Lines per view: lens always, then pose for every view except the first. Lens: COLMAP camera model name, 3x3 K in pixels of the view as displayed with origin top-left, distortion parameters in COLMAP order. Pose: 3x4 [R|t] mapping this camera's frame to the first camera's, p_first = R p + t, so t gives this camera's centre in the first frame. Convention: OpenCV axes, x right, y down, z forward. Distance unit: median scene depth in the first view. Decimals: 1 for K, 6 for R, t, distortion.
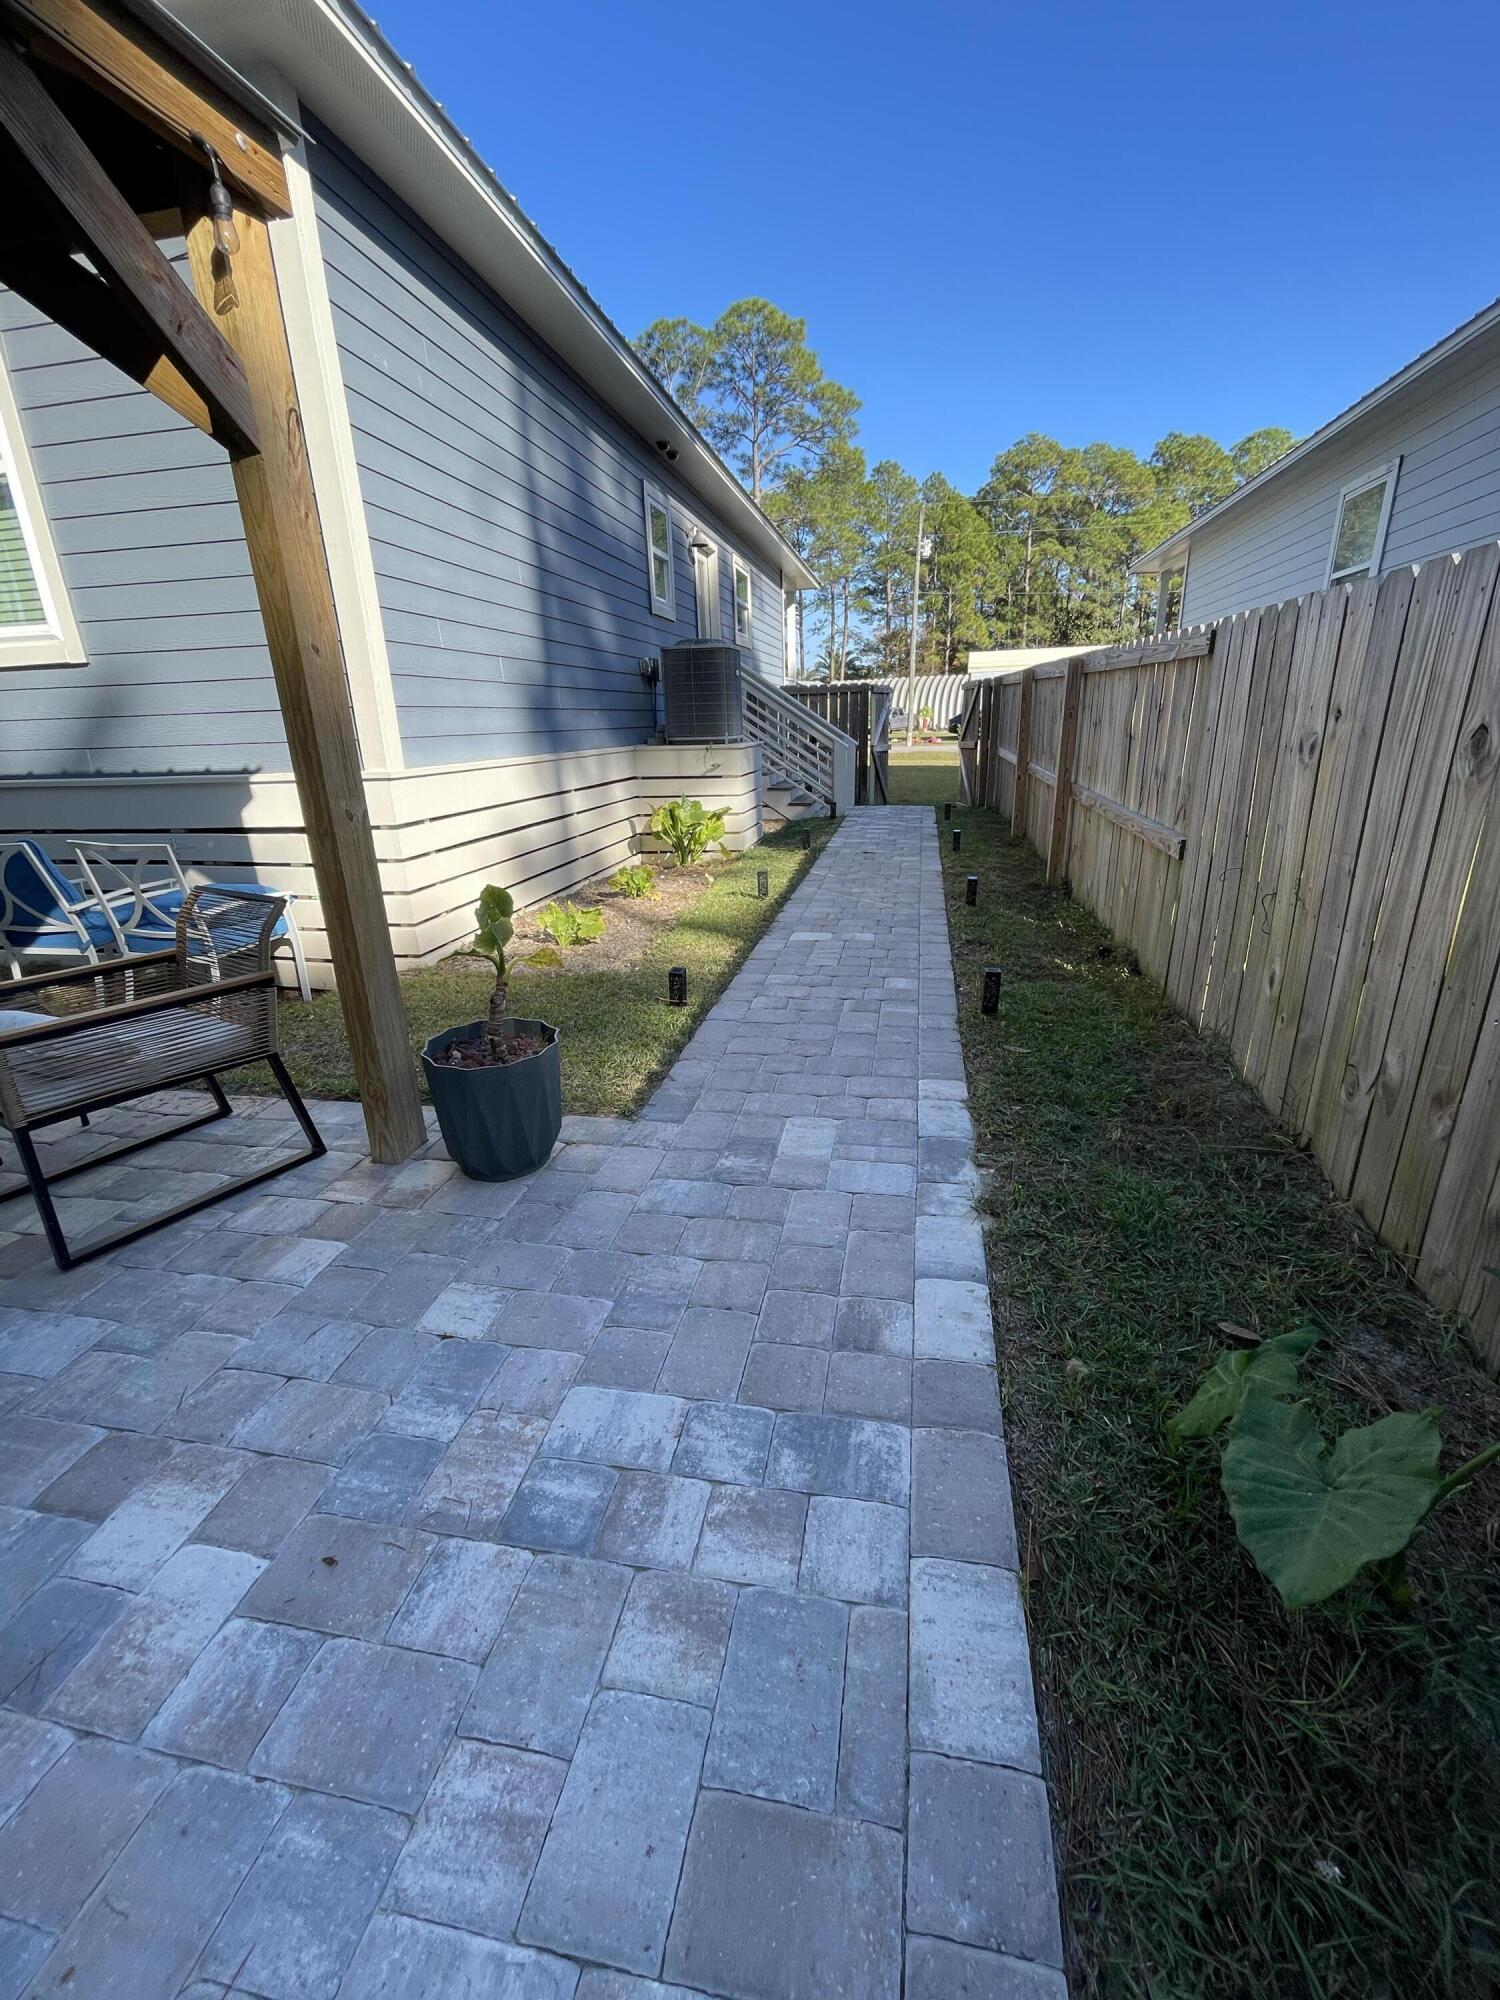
lens RADIAL K [[807.8, 0, 756.1], [0, 807.8, 996.4], [0, 0, 1]] dist [0.000254, -0.000025]
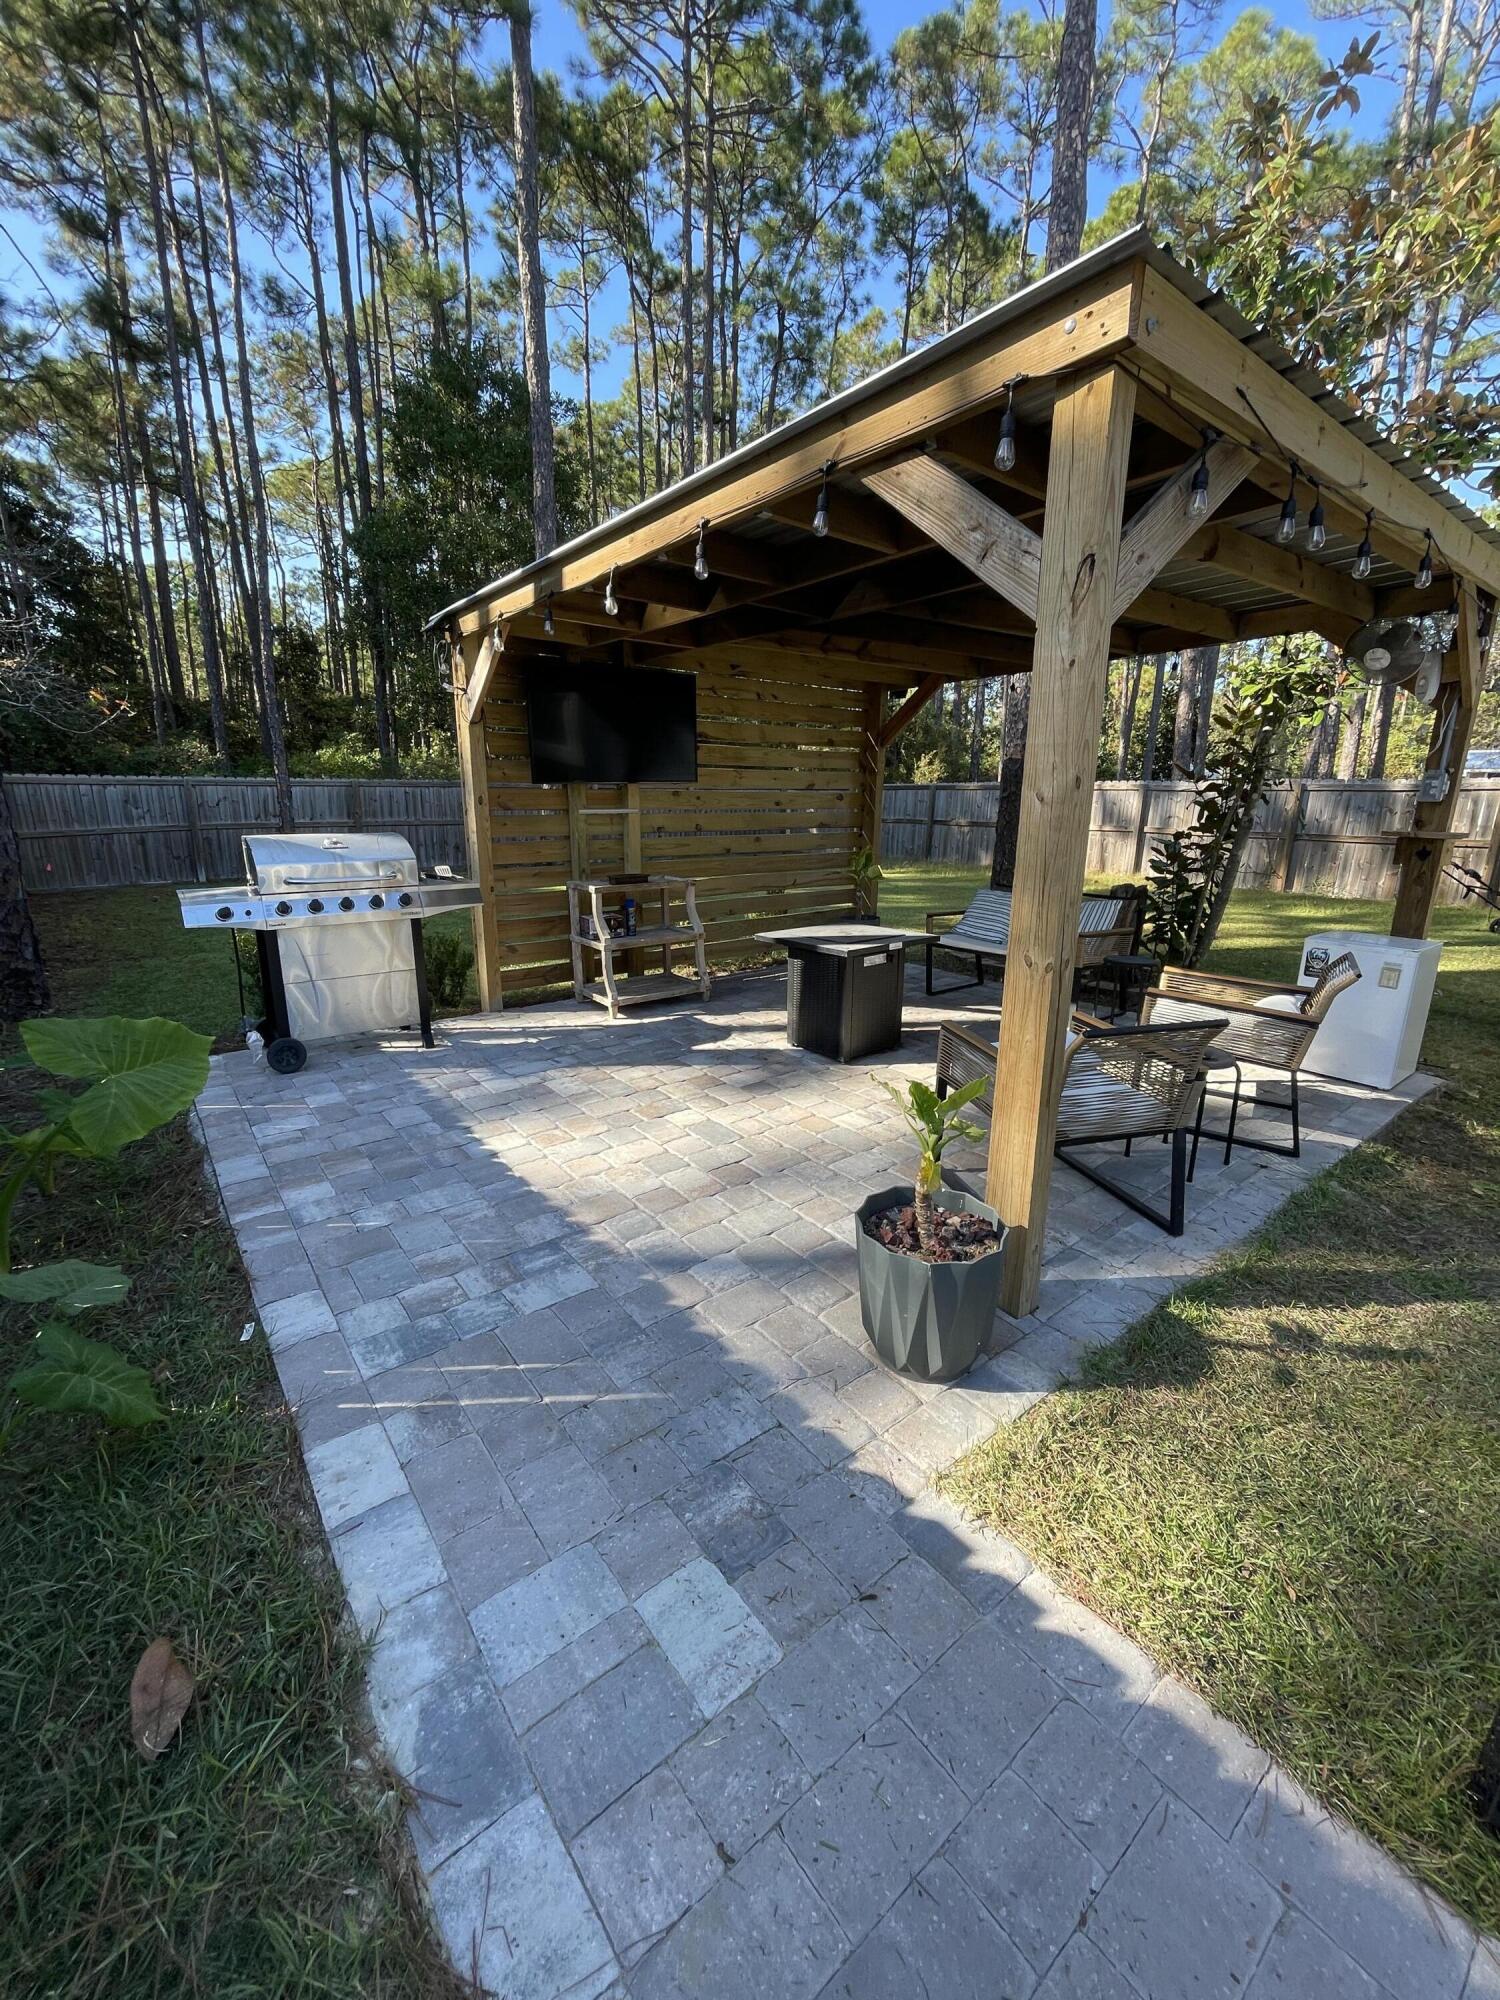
lens RADIAL K [[807.8, 0, 752.9], [0, 807.8, 997.1], [0, 0, 1]] dist [0.000254, -0.000025]
pose [[-0.656584, 0.207352, -0.725192, 0.459608], [-0.229232, 0.861132, 0.453766, -0.600151], [0.718575, 0.464173, -0.517874, 1.400487]]
